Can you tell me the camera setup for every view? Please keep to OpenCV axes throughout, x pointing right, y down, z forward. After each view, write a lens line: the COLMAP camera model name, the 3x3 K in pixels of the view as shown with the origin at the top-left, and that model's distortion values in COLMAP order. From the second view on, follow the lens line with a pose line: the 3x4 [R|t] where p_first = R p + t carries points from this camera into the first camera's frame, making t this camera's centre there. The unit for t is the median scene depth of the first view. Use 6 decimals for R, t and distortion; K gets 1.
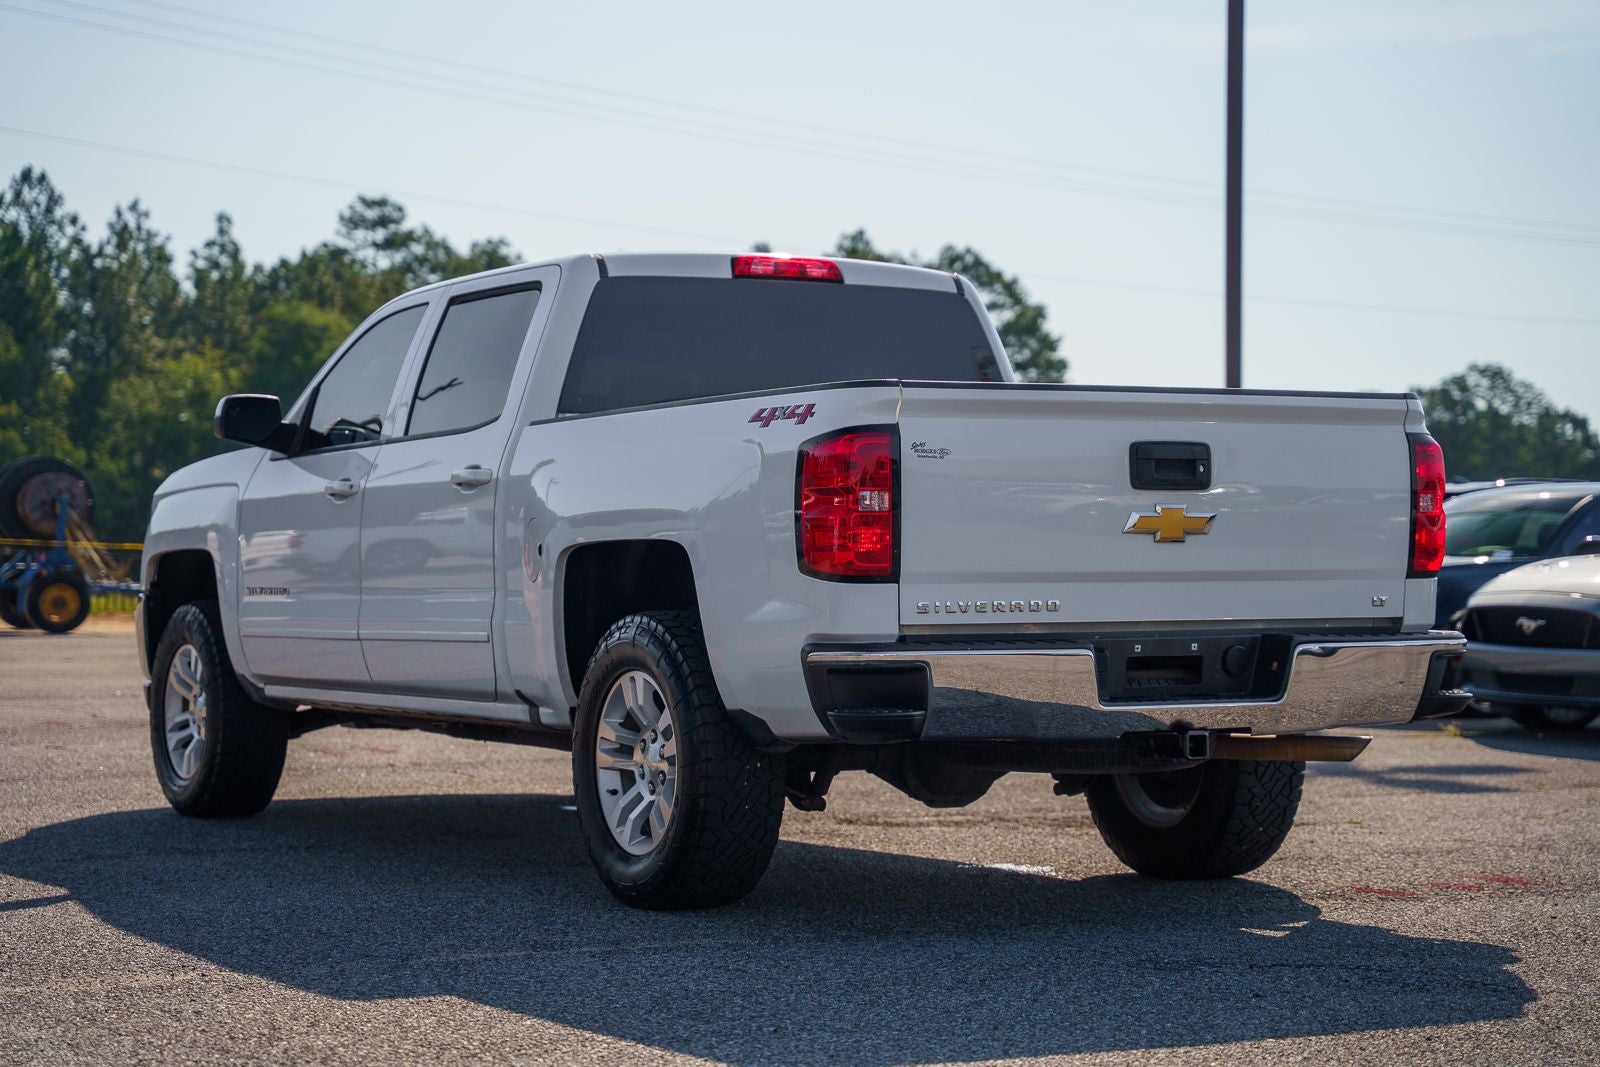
lens RADIAL K [[3161.9, 0, 815.3], [0, 3161.9, 528.4], [0, 0, 1]] dist [0.293192, 0.000000]
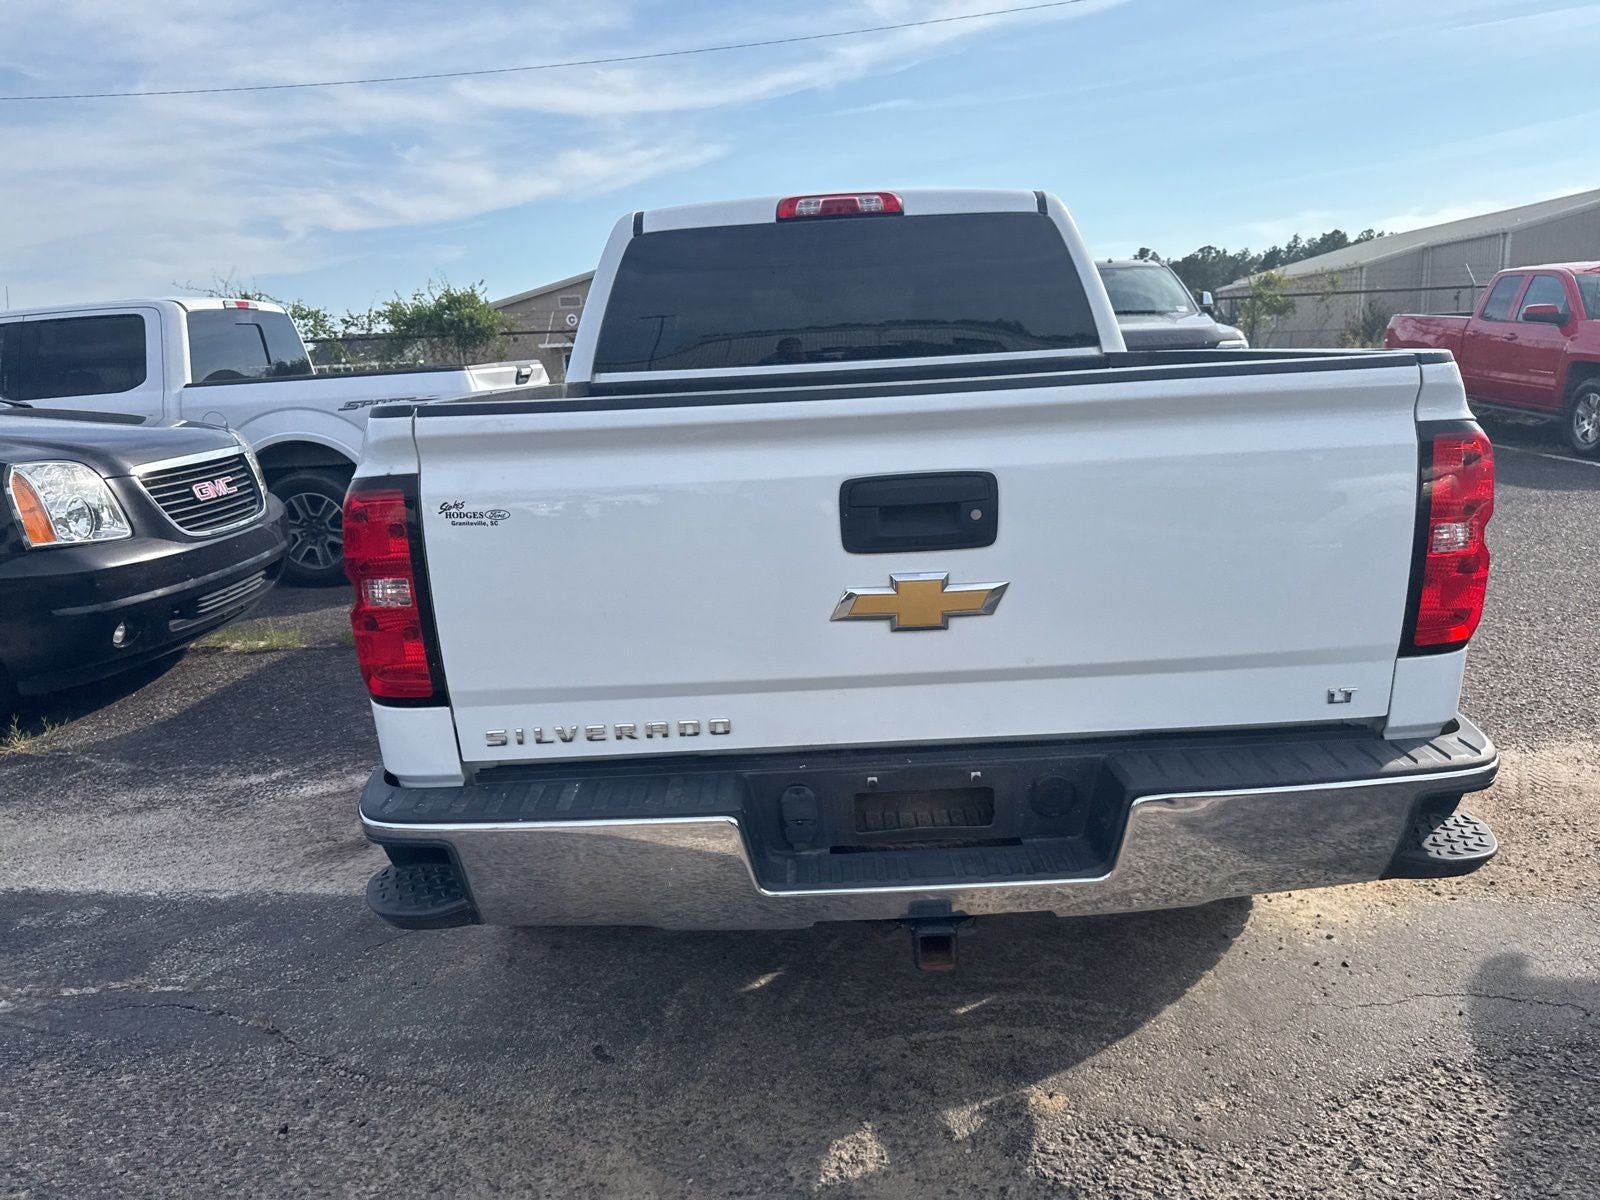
lens RADIAL K [[1157.9, 0, 777.9], [0, 1157.9, 622.5], [0, 0, 1]] dist [0.039940, -0.047681]
pose [[0.869799, 0.078402, -0.487137, 0.199113], [0.051108, 0.967668, 0.246996, -0.055875], [0.490752, -0.239733, 0.837670, 0.787720]]
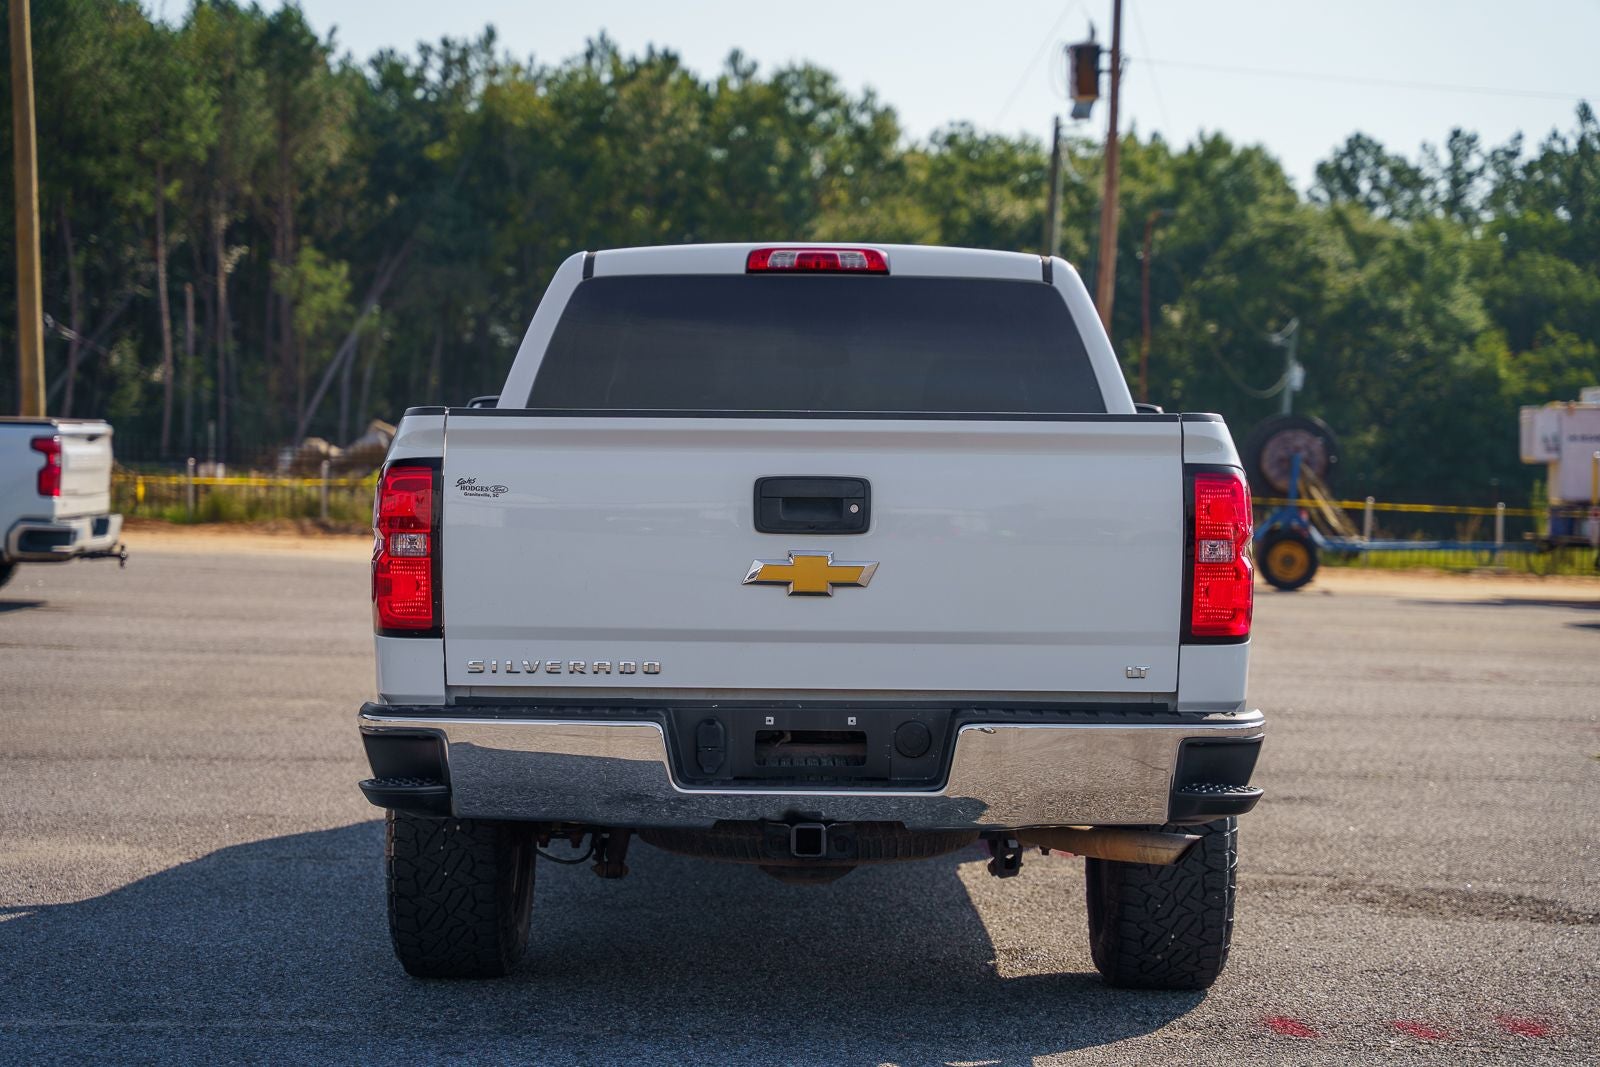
lens RADIAL K [[3161.9, 0, 794.3], [0, 3161.9, 533.6], [0, 0, 1]] dist [0.293192, 0.000000]
pose [[0.865919, 0.019846, -0.499791, 0.523701], [-0.008964, 0.999668, 0.024165, -0.032209], [0.500105, -0.016444, 0.865809, 0.272210]]
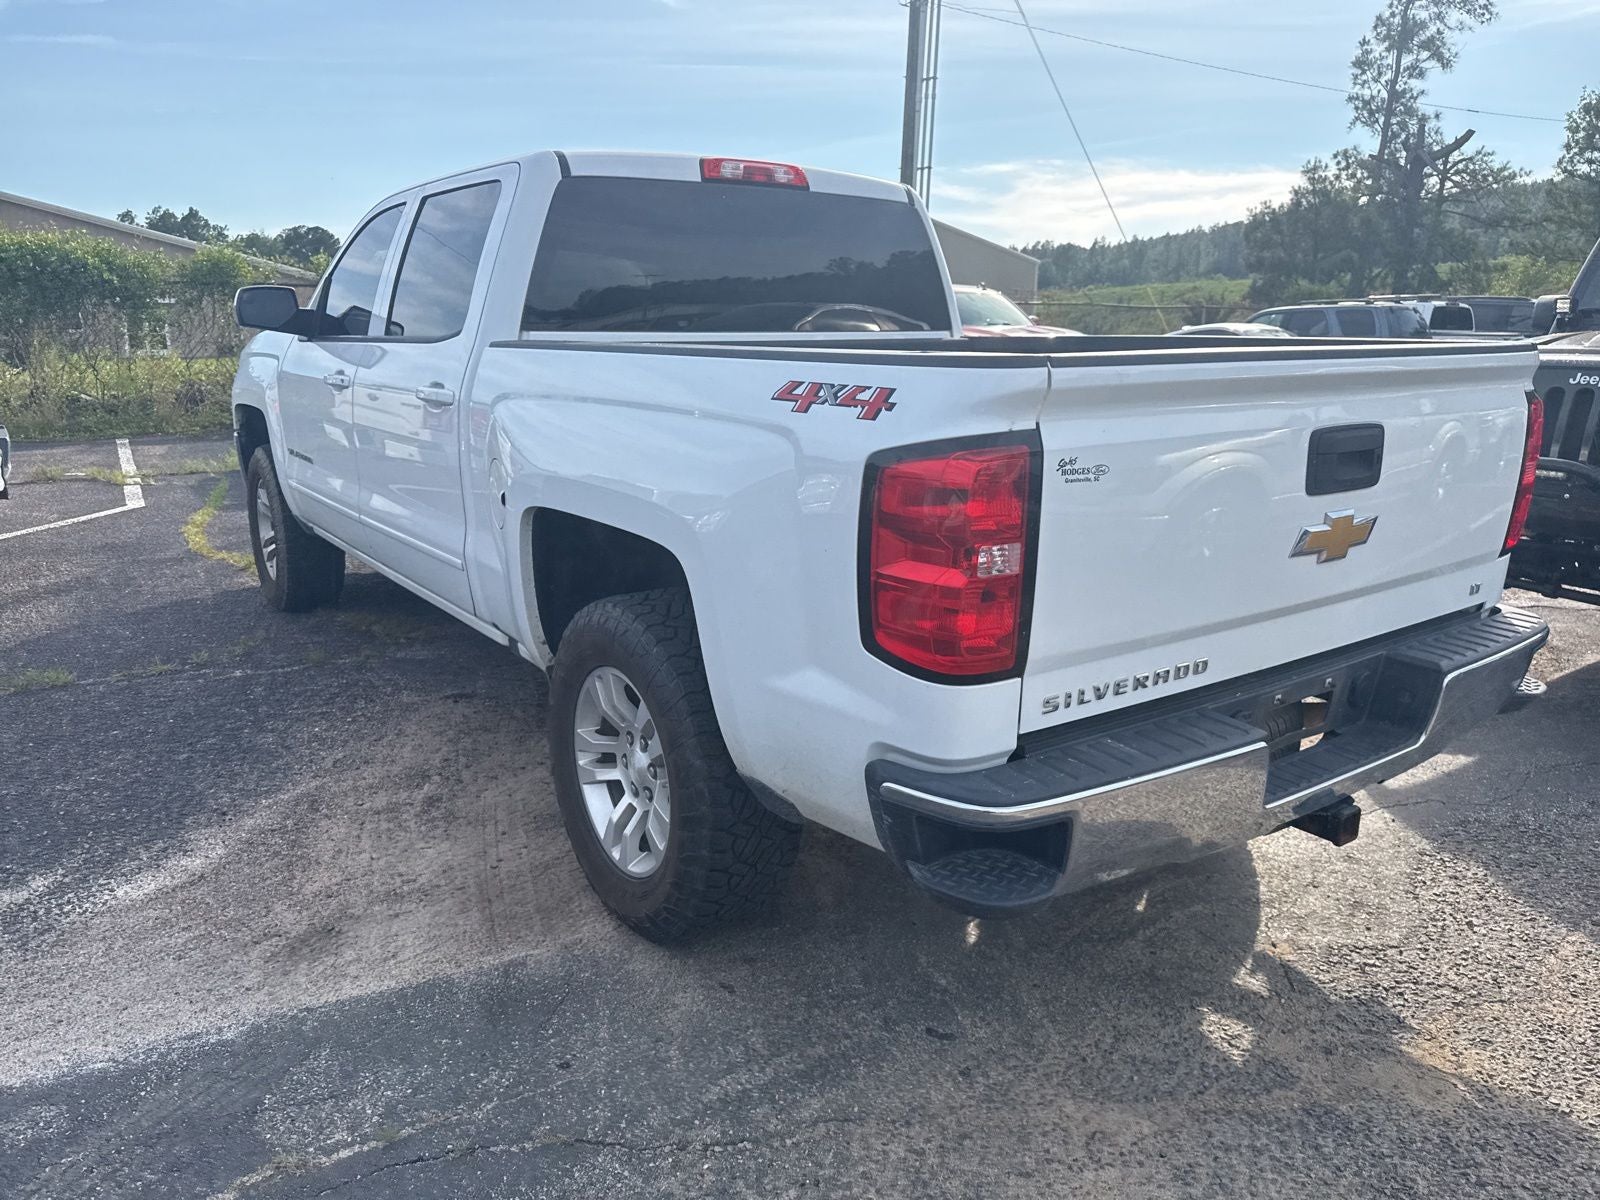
lens RADIAL K [[1157.9, 0, 811.3], [0, 1157.9, 616.8], [0, 0, 1]] dist [0.039940, -0.047681]
pose [[0.994167, -0.017803, 0.106372, -0.039870], [-0.011114, 0.964120, 0.265233, -0.054217], [-0.107278, -0.264868, 0.958299, 0.741812]]
